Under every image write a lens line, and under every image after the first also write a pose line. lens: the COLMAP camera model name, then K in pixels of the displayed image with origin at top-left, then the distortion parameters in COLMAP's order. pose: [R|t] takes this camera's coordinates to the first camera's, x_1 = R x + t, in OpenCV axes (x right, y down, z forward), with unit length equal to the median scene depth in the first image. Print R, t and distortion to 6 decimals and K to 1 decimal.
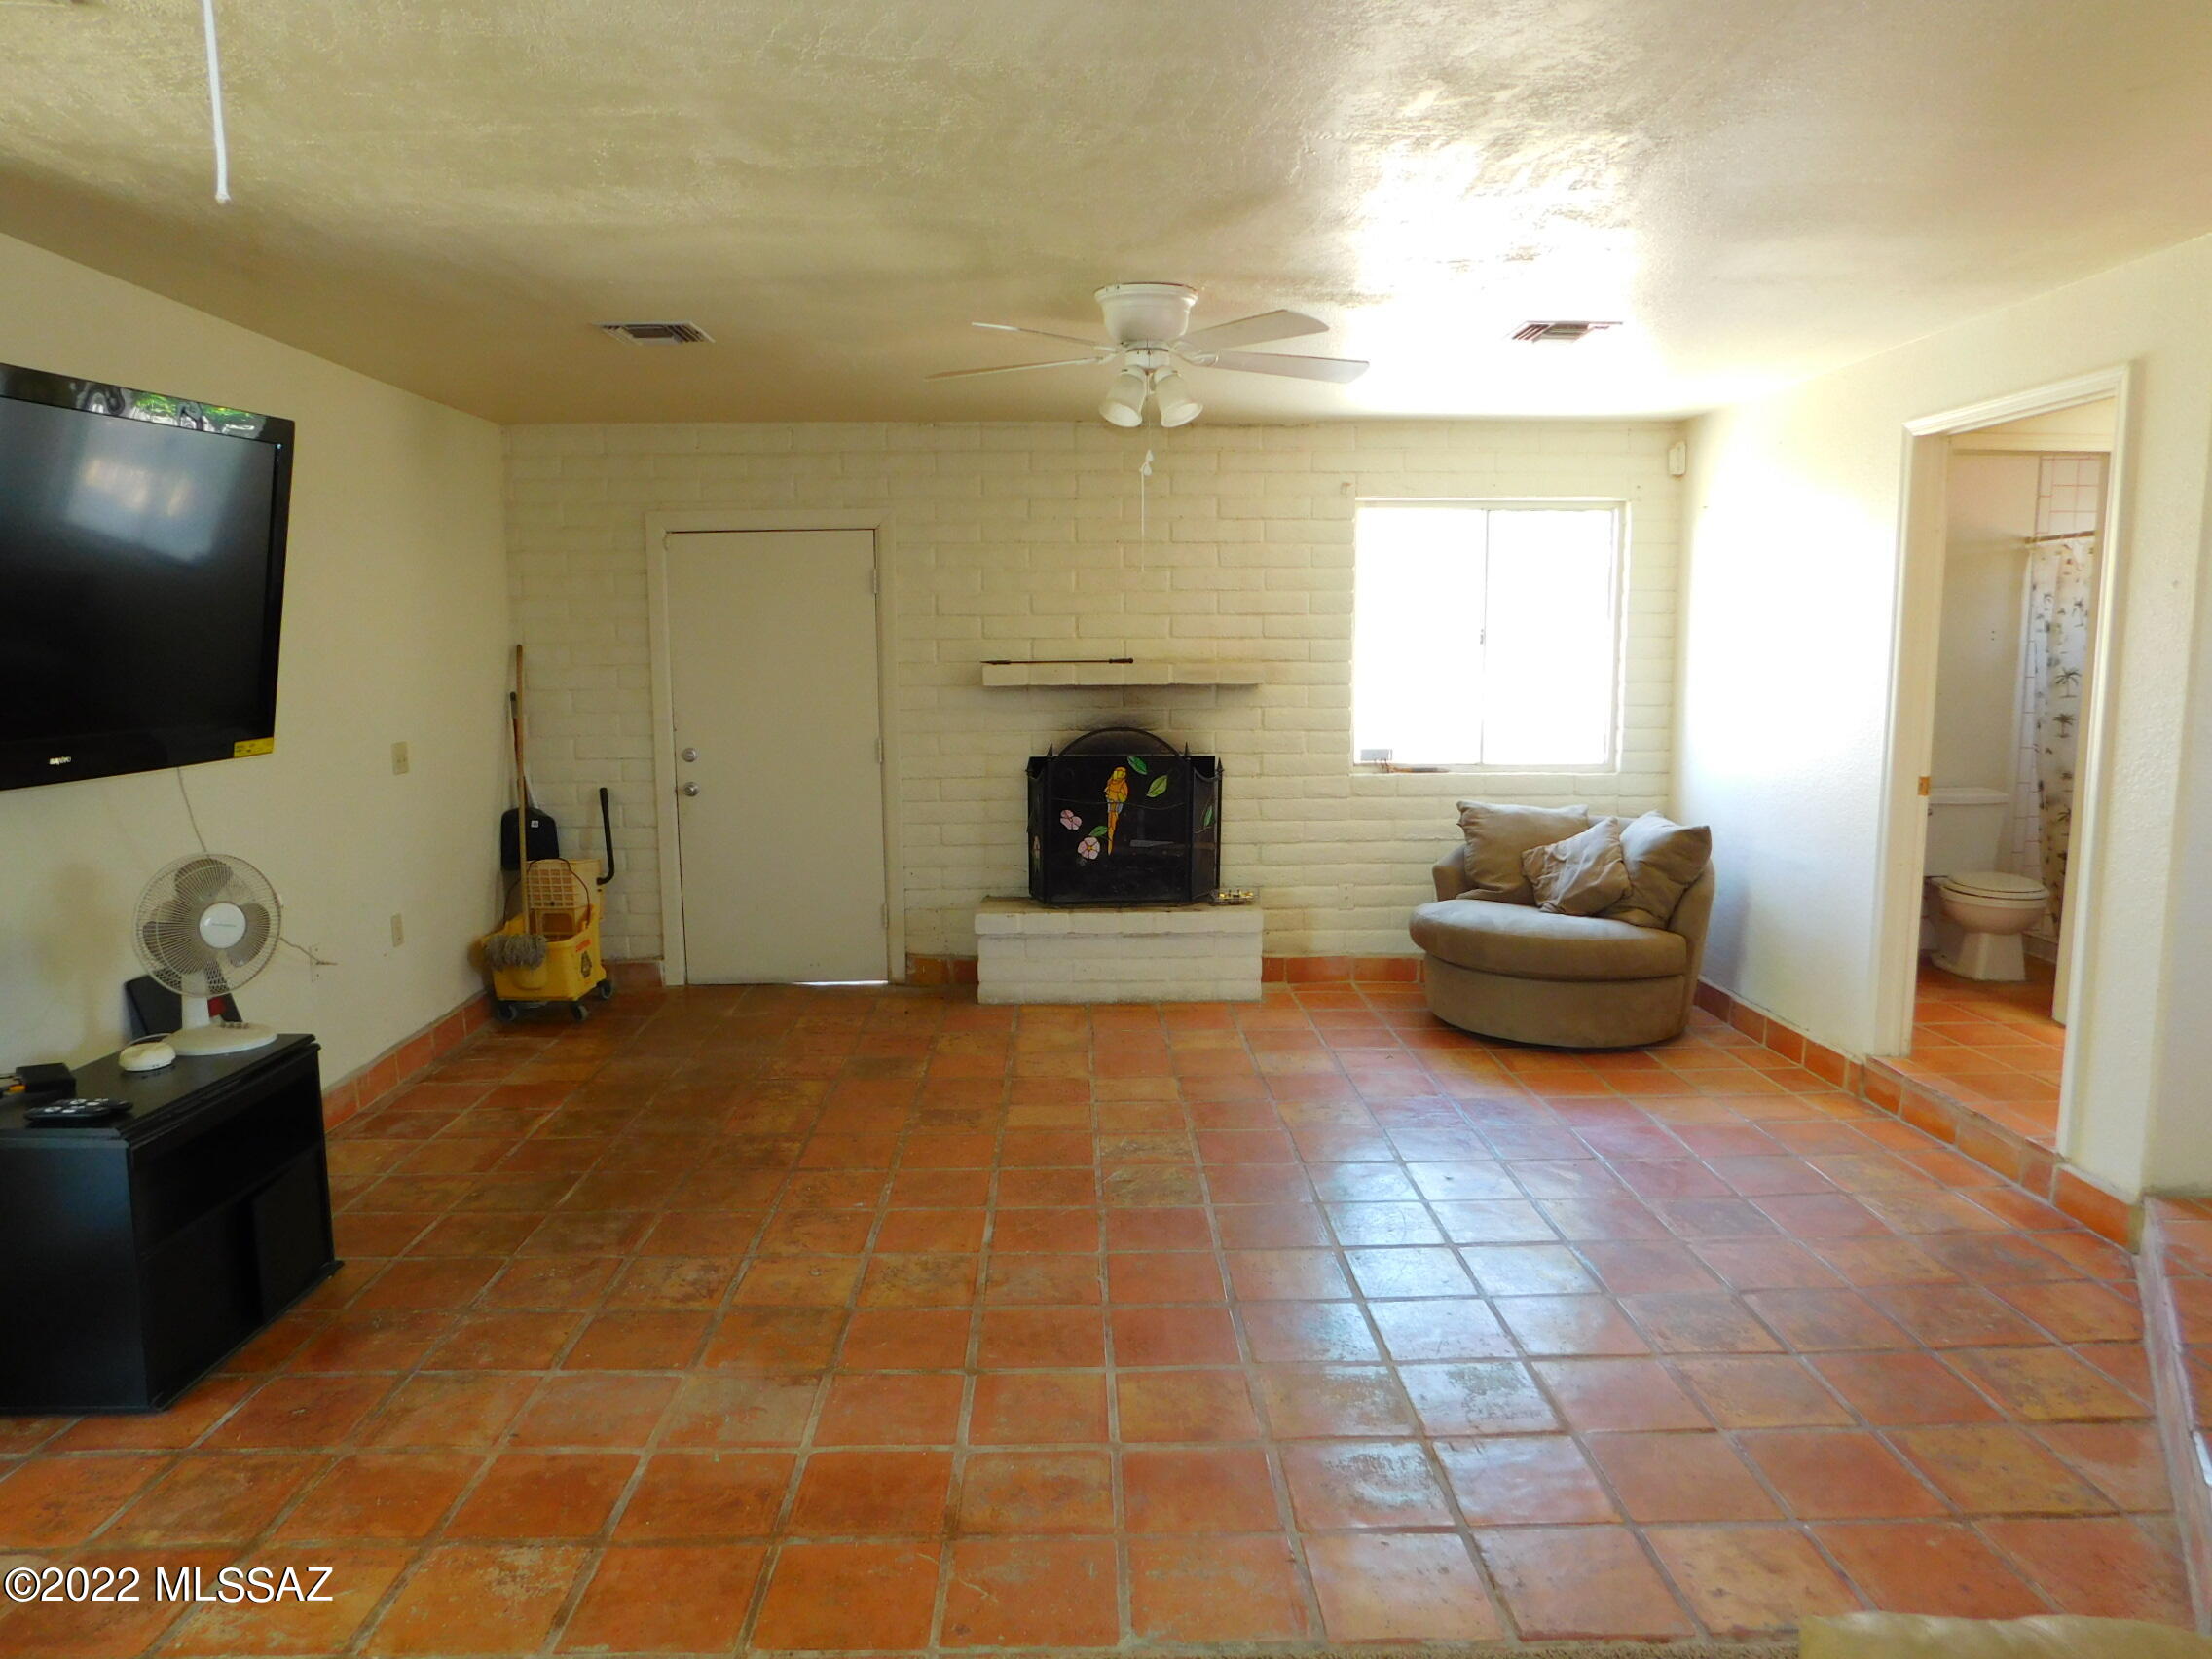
lens RADIAL K [[1477.2, 0, 1109.2], [0, 1477.2, 832.2], [0, 0, 1]] dist [-0.031497, -0.001062]
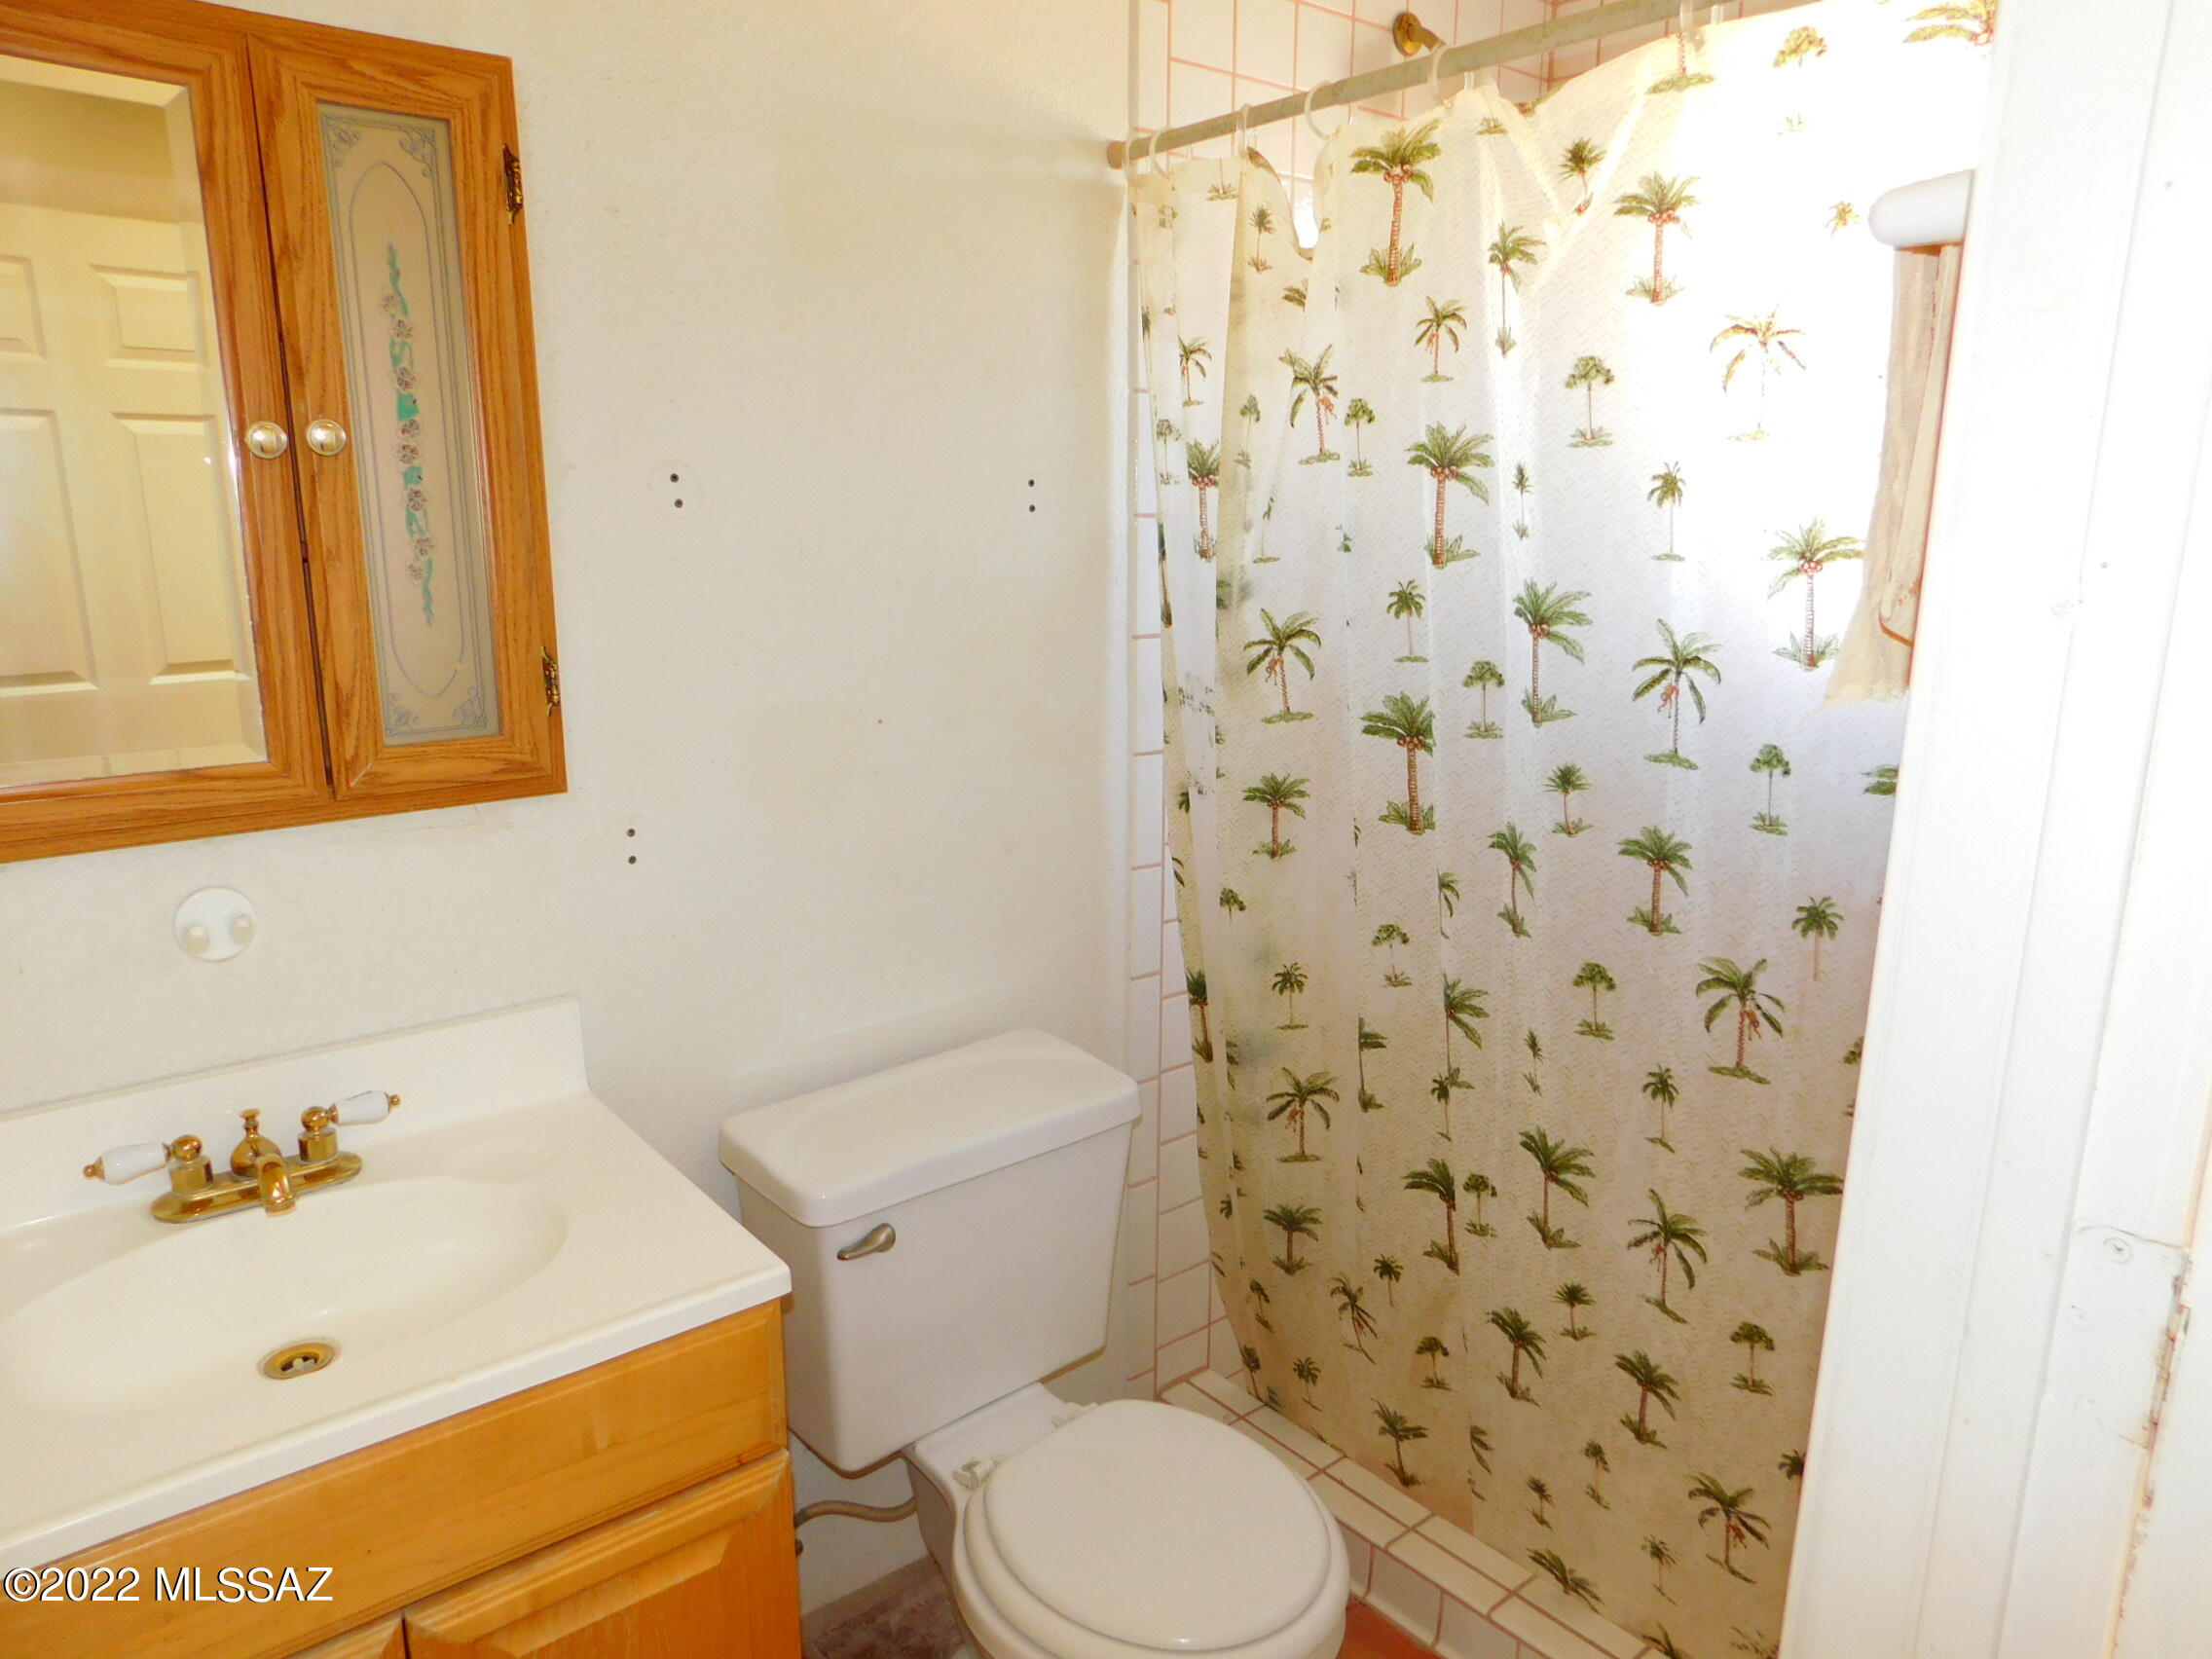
lens RADIAL K [[1477.2, 0, 1108.3], [0, 1477.2, 828.4], [0, 0, 1]] dist [-0.031497, -0.001062]
pose [[0.791652, -0.125015, 0.598046, 0.450456], [0.072280, 0.991132, 0.111505, -0.104219], [-0.606682, -0.045047, 0.793667, 0.780932]]
